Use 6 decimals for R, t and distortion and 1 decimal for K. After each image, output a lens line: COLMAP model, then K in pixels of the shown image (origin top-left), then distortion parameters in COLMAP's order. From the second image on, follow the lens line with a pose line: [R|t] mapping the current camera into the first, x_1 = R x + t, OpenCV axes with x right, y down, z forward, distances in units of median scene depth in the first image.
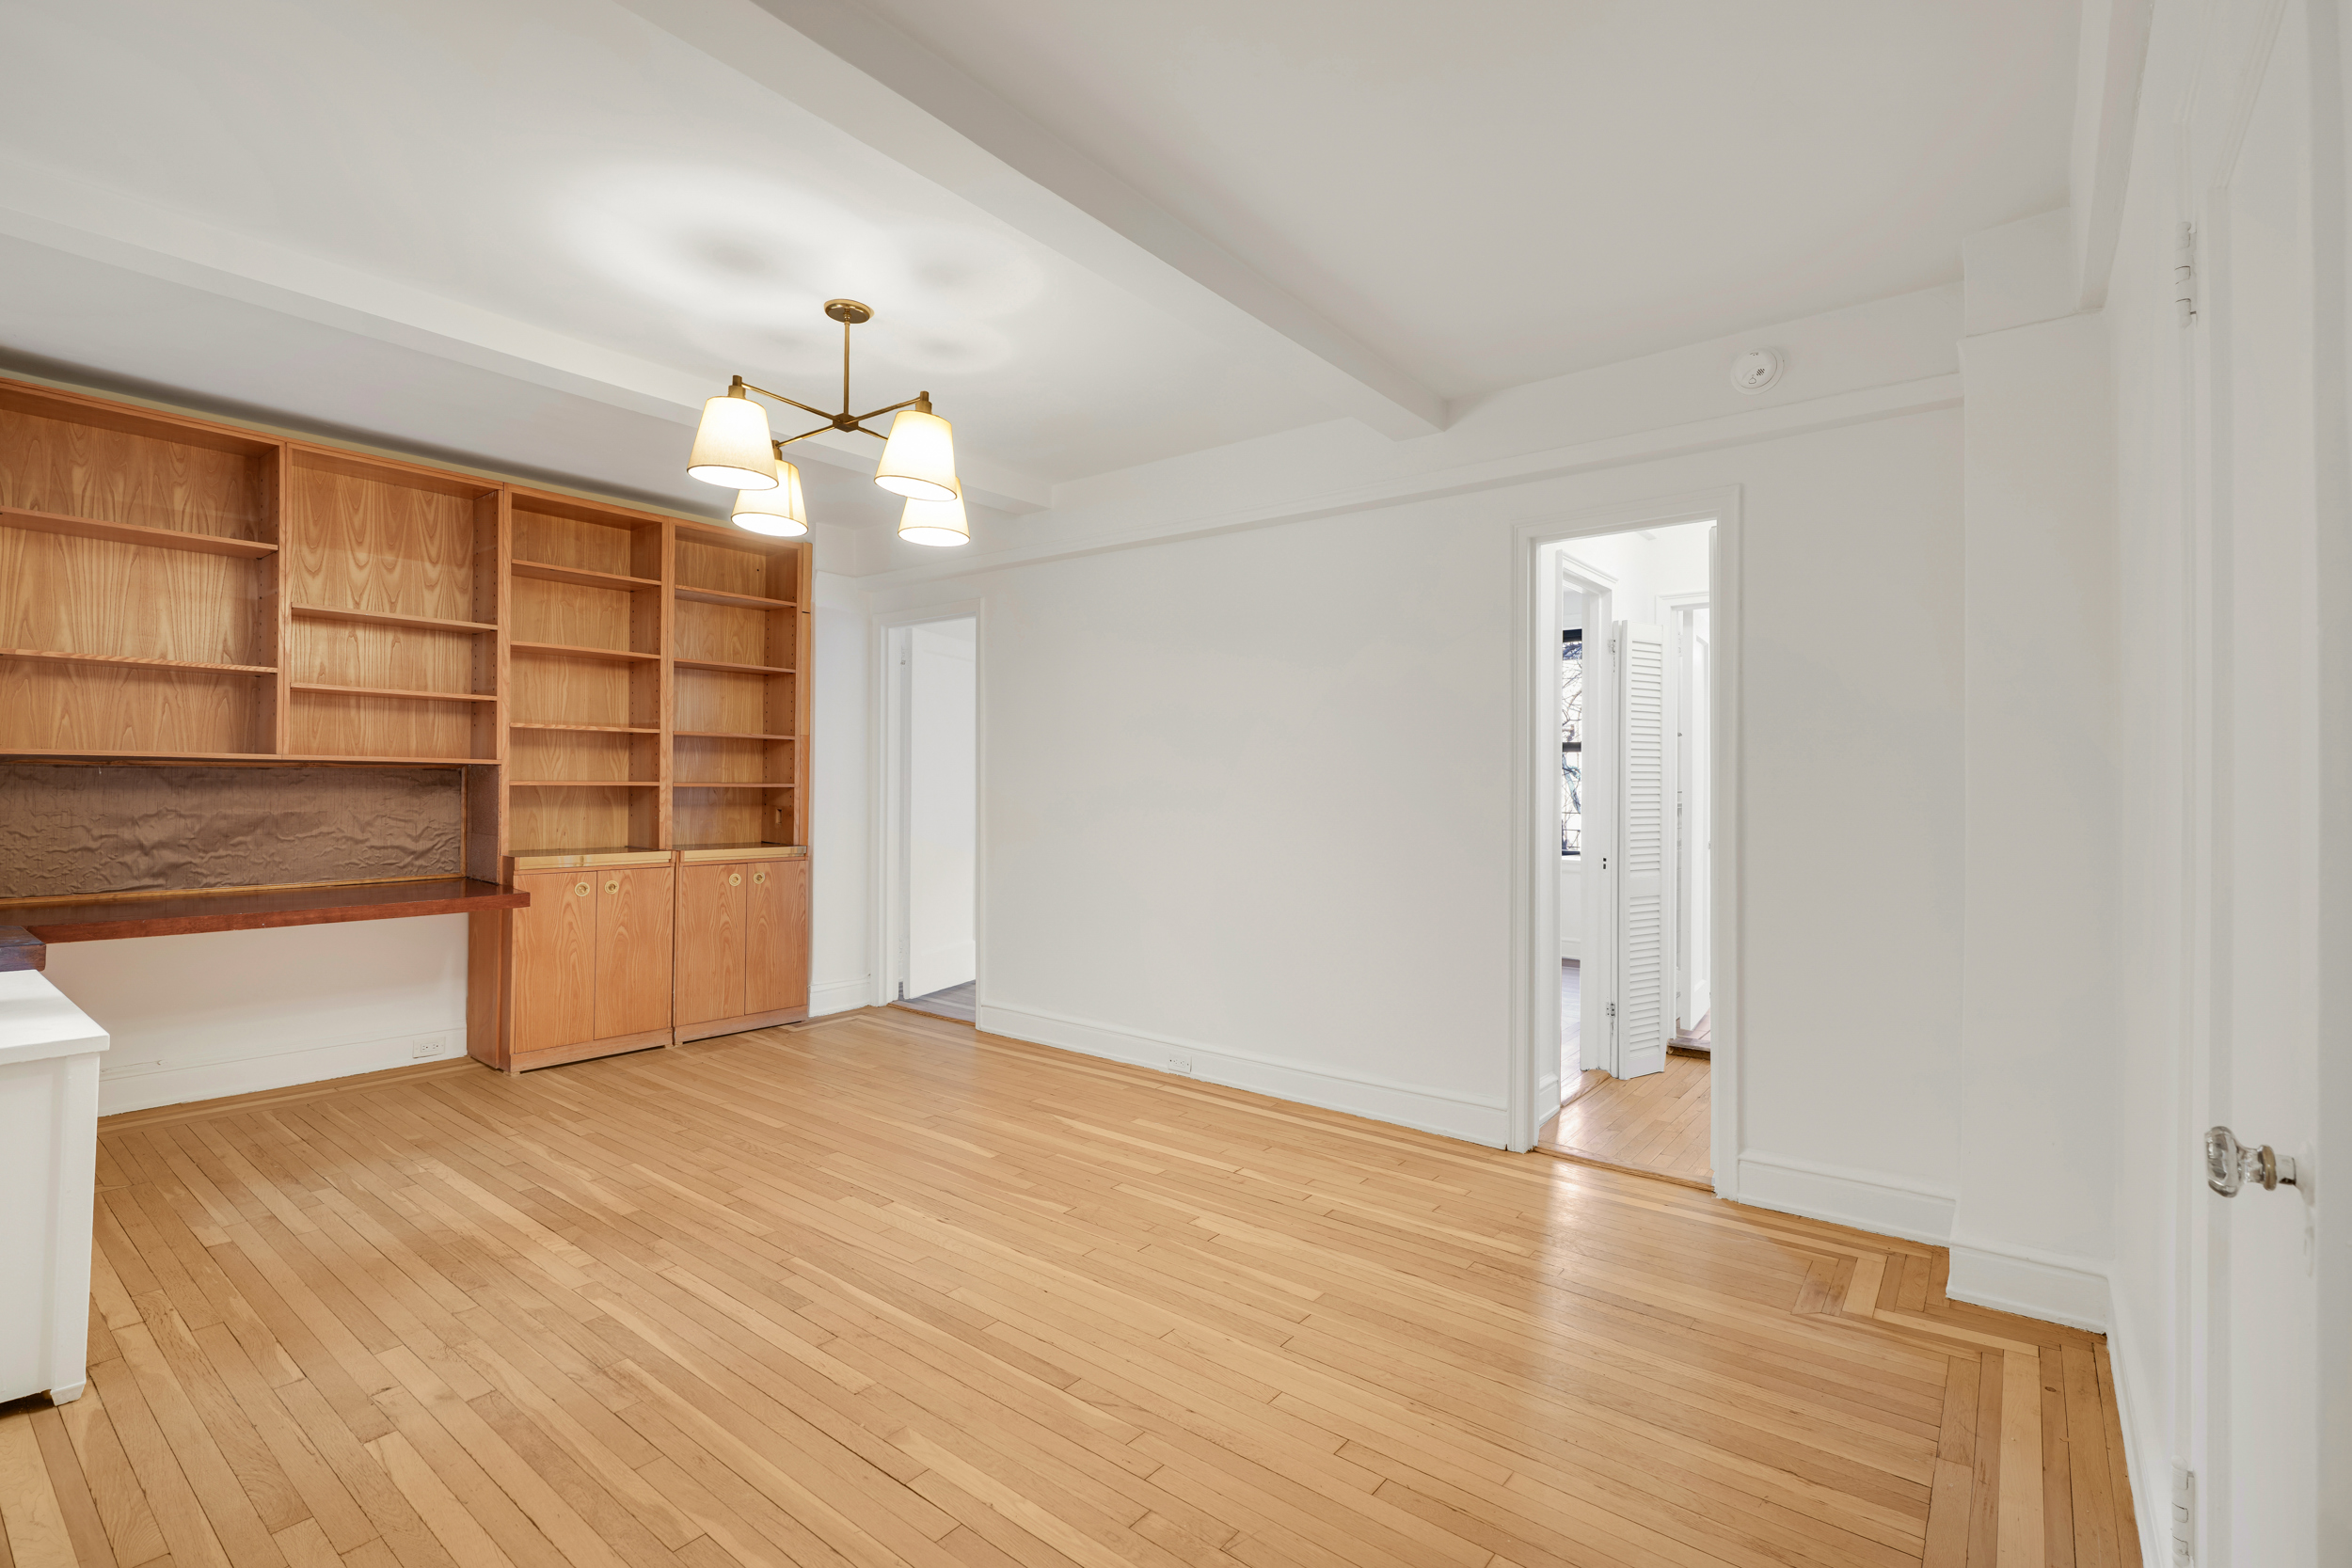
lens RADIAL K [[1054.5, 0, 1159.7], [0, 1054.5, 787.0], [0, 0, 1]] dist [0.000511, 0.001009]
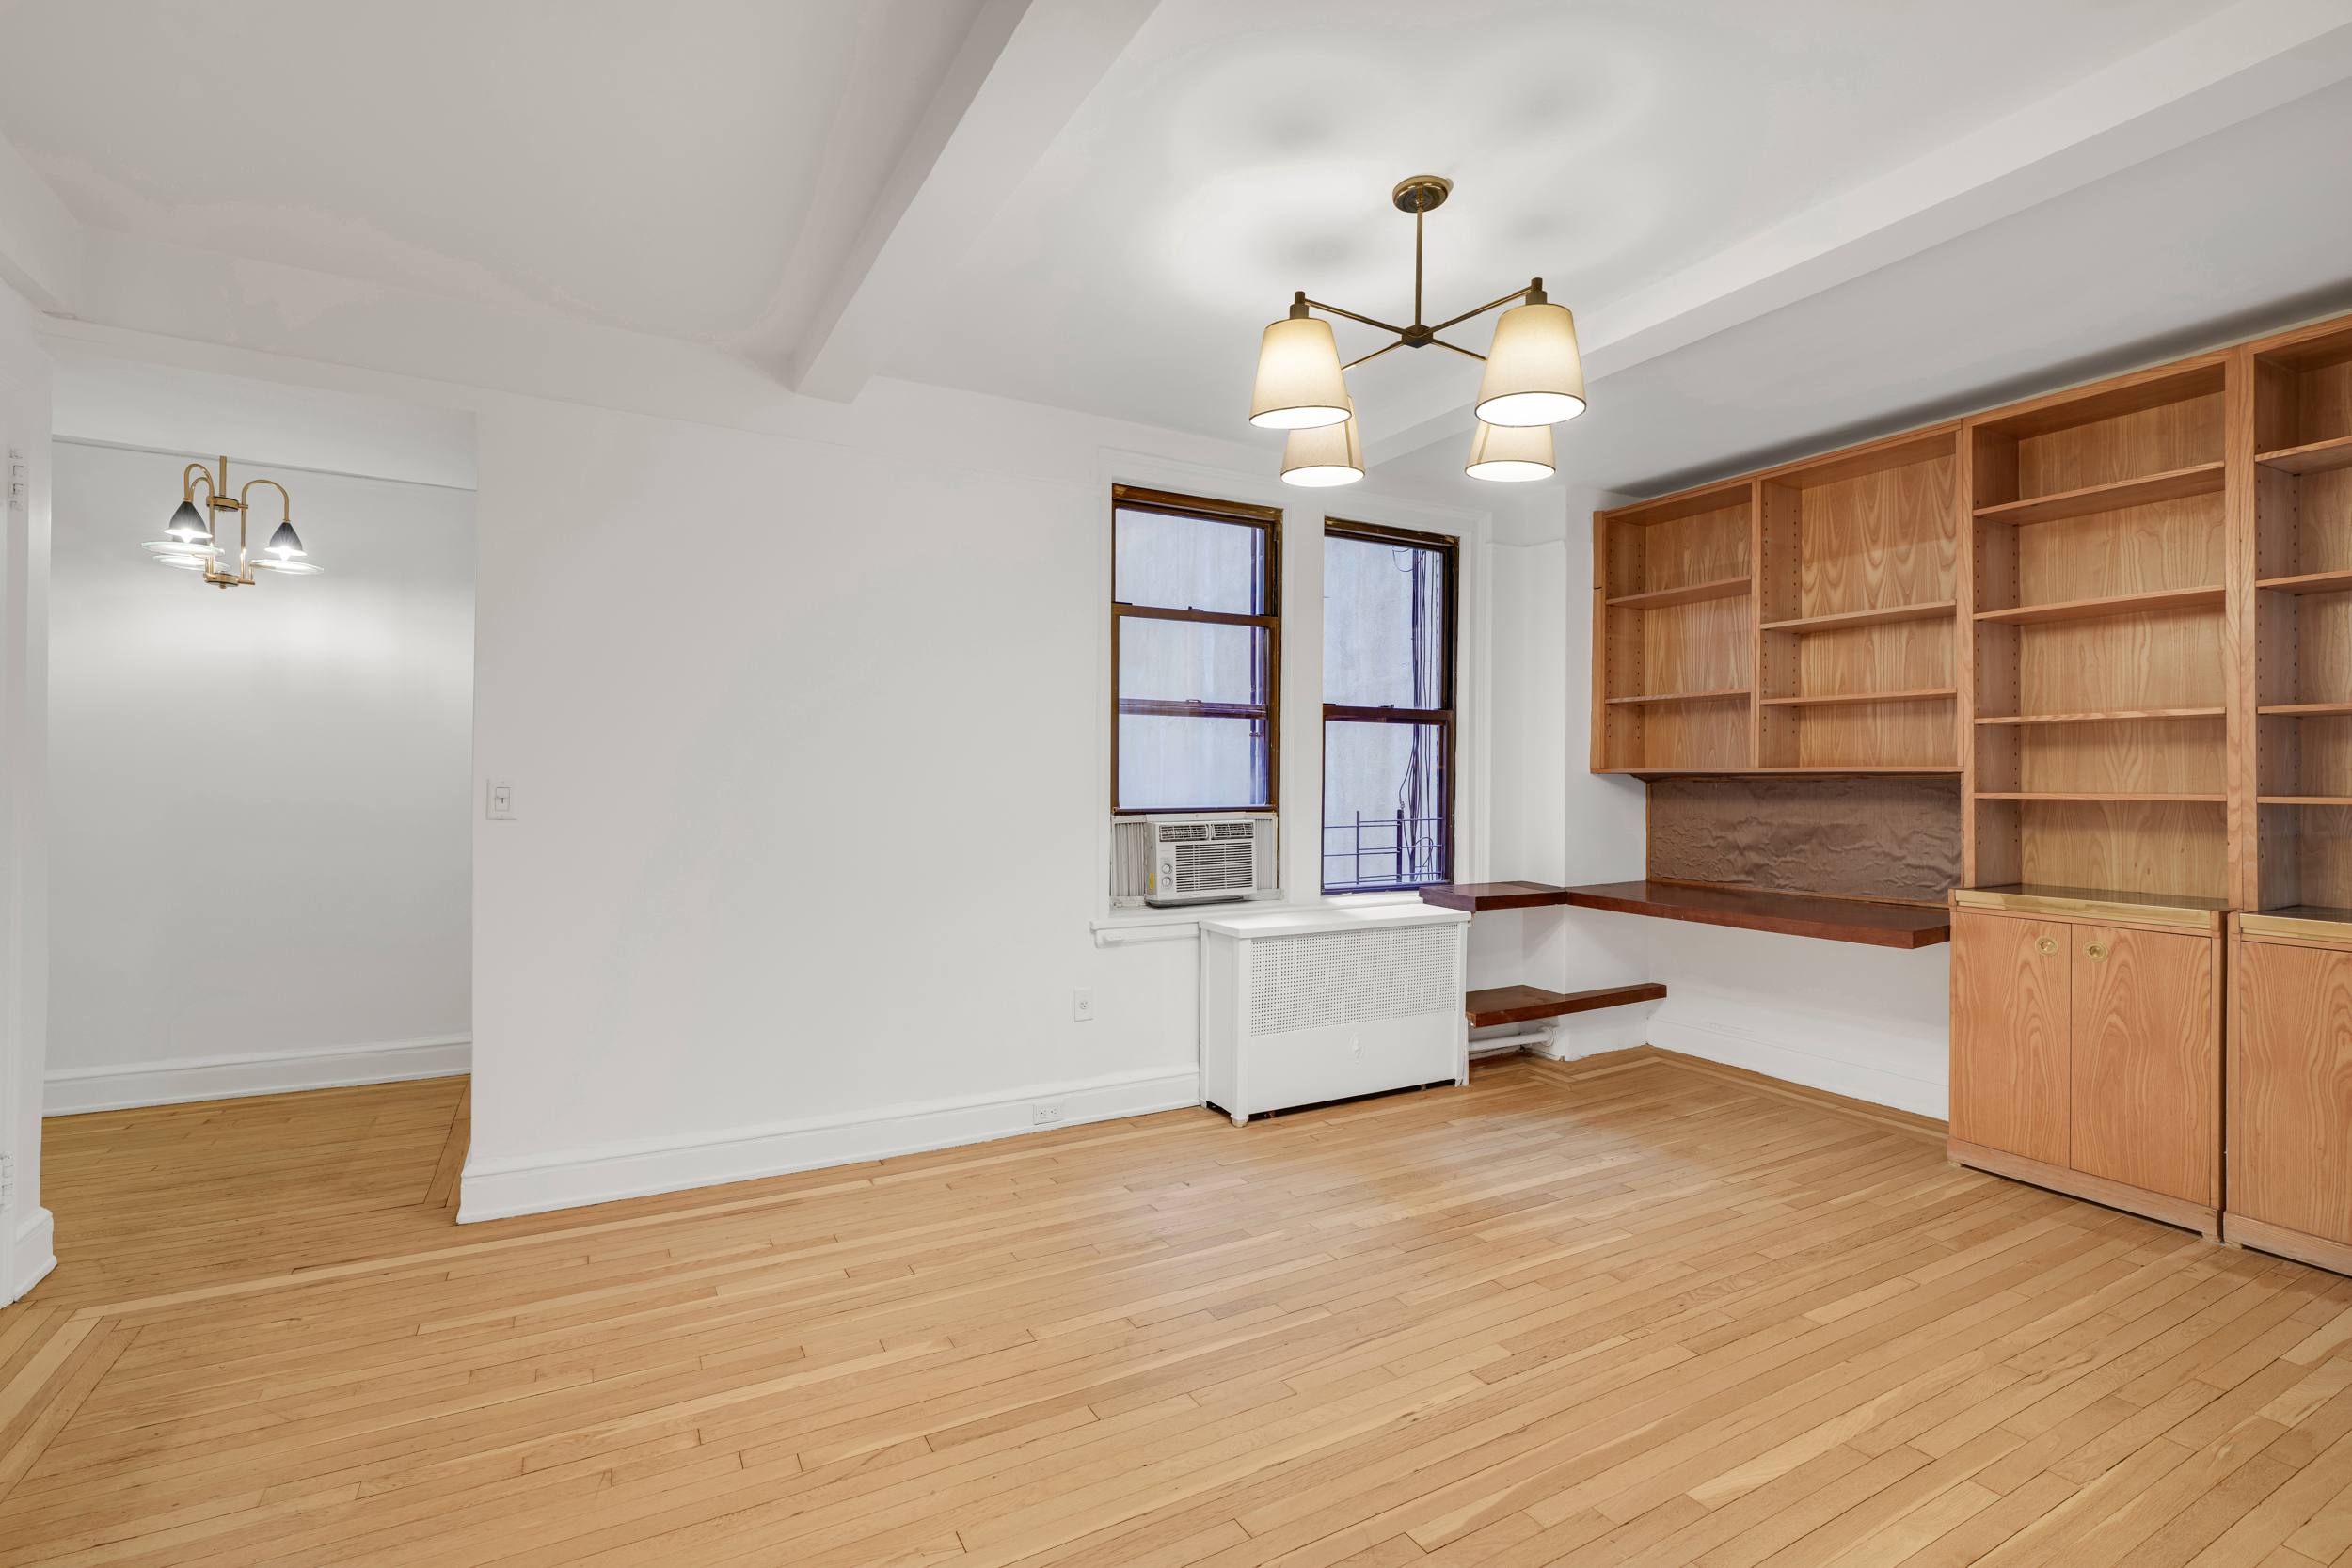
lens RADIAL K [[1054.5, 0, 1184.9], [0, 1054.5, 788.8], [0, 0, 1]] dist [0.000511, 0.001009]
pose [[-0.363900, -0.007536, -0.931407, 0.381727], [-0.012858, 0.999913, -0.003067, 0.001639], [0.931349, 0.010860, -0.363965, 0.849934]]
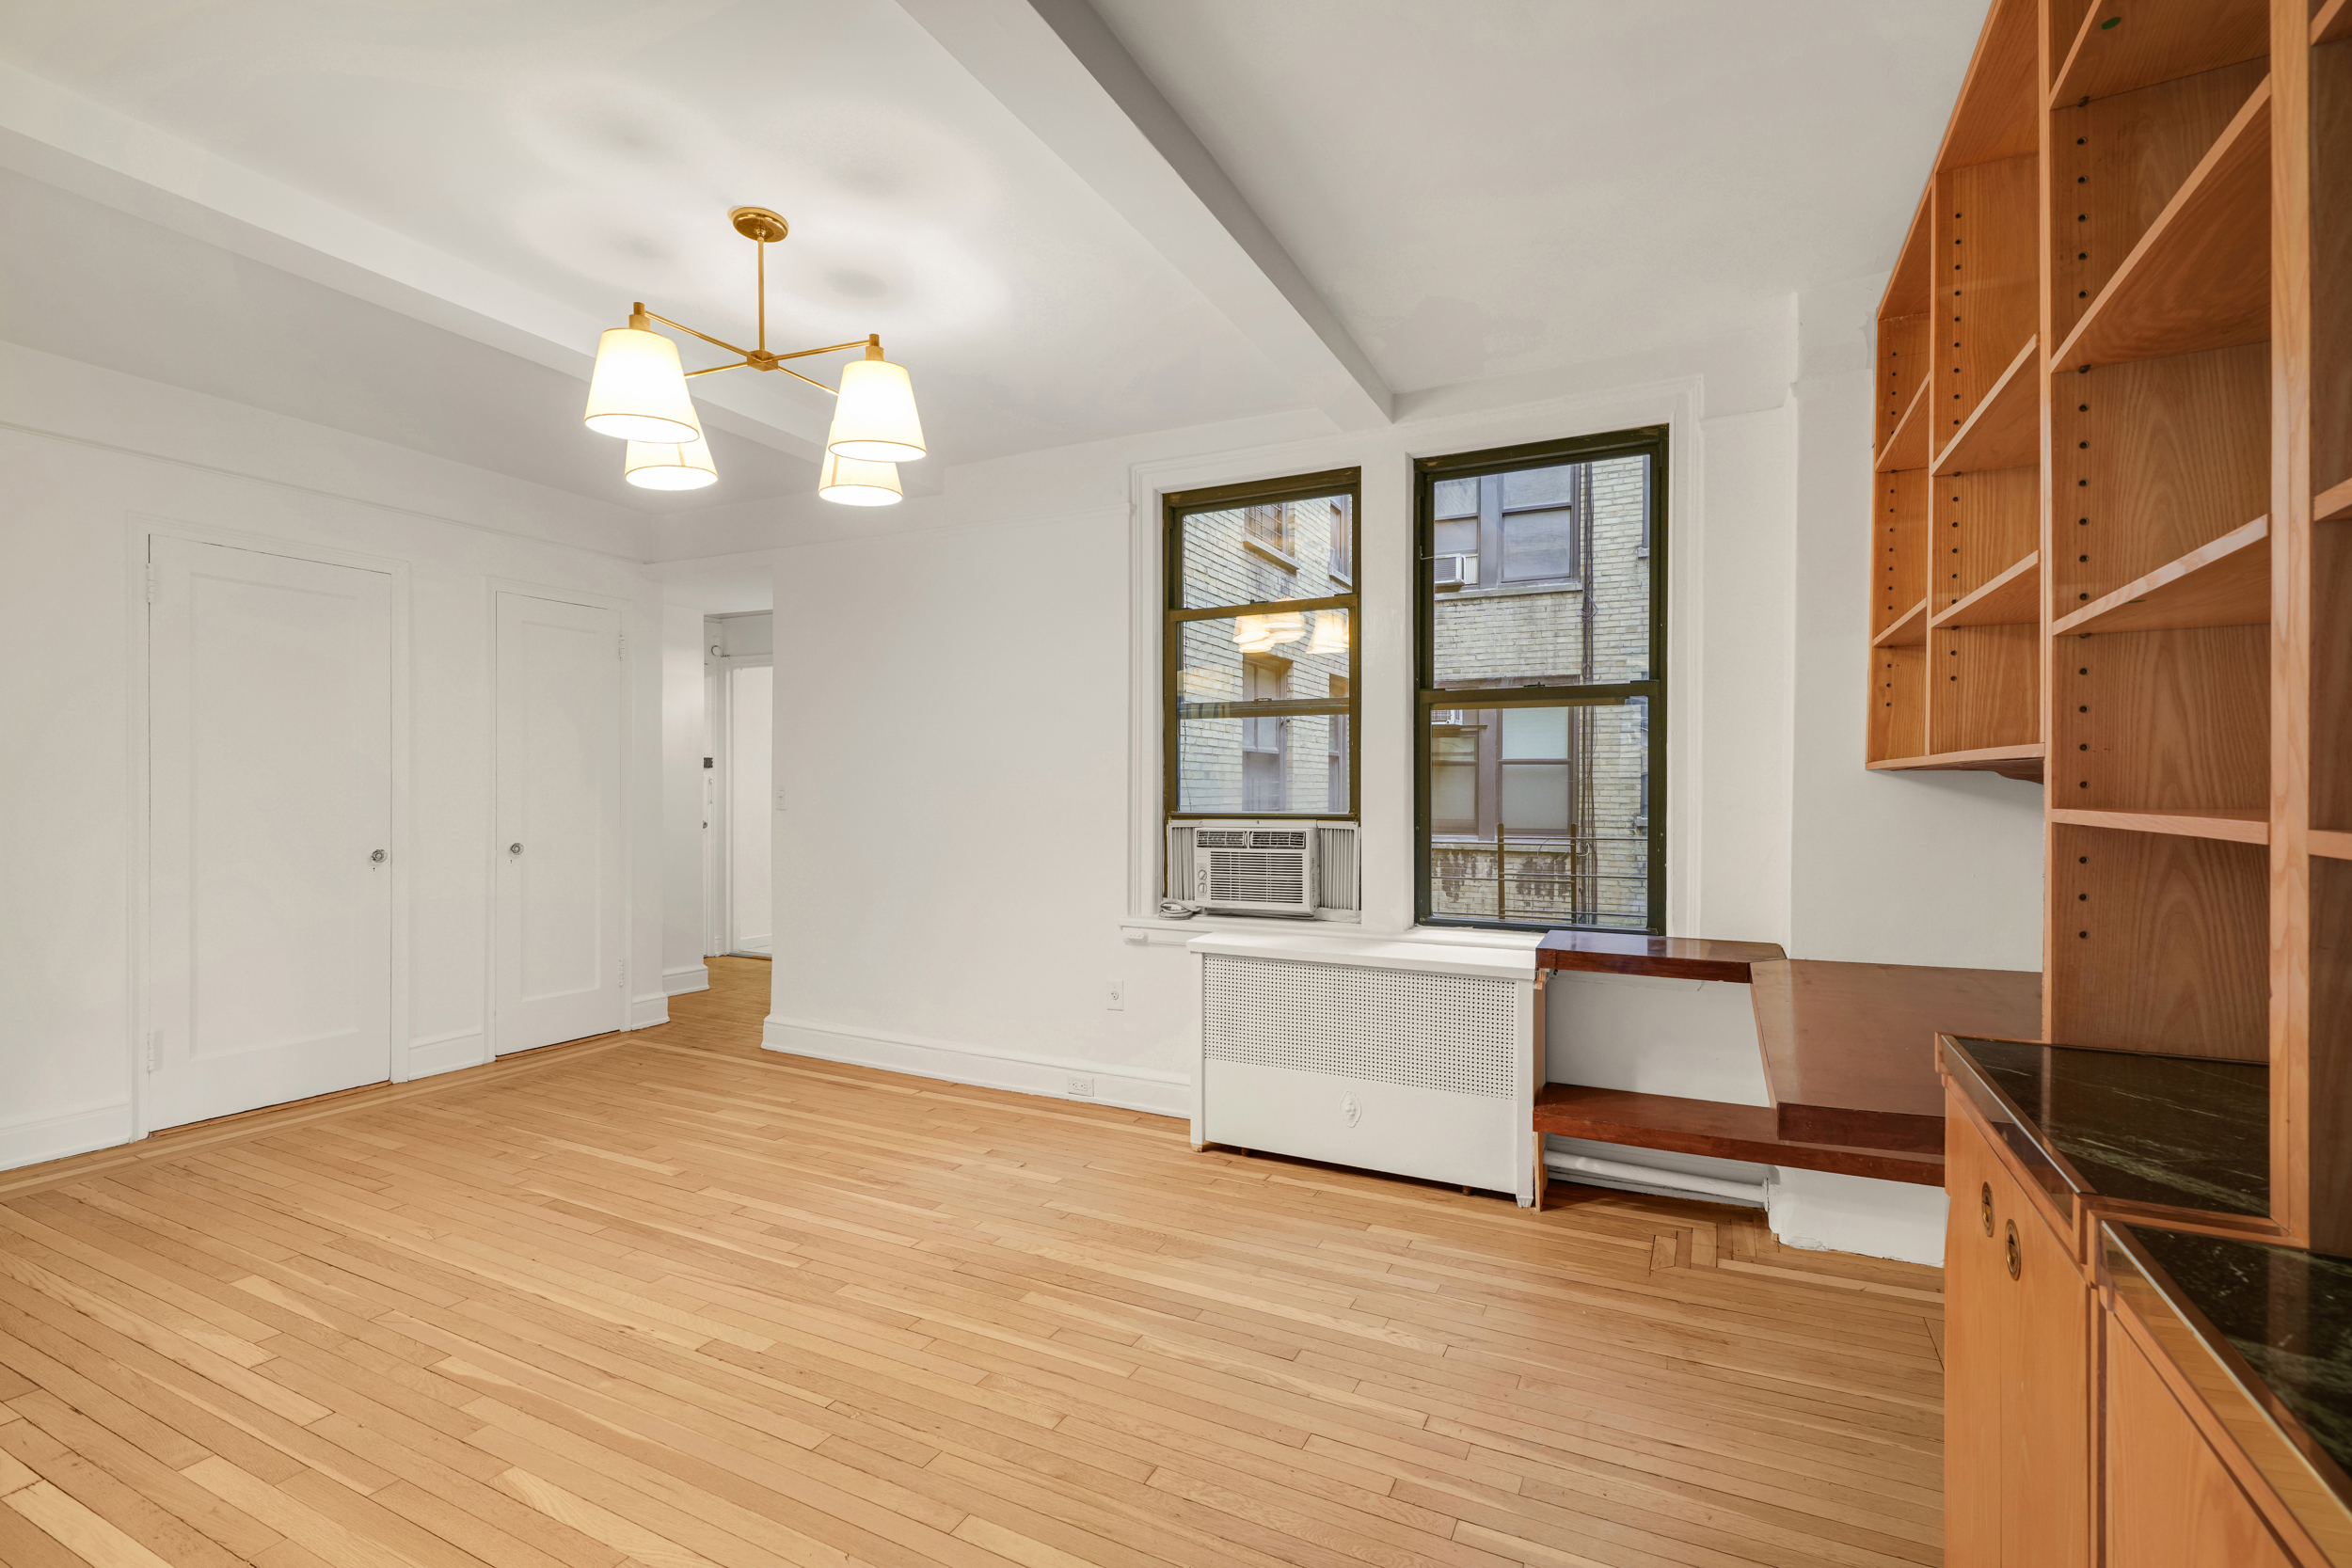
lens RADIAL K [[1054.5, 0, 1196.1], [0, 1054.5, 800.9], [0, 0, 1]] dist [0.000511, 0.001009]
pose [[-0.973757, -0.009161, -0.227406, -0.340171], [-0.014047, 0.999704, 0.019877, -0.013842], [0.227156, 0.022550, -0.973597, 1.441638]]
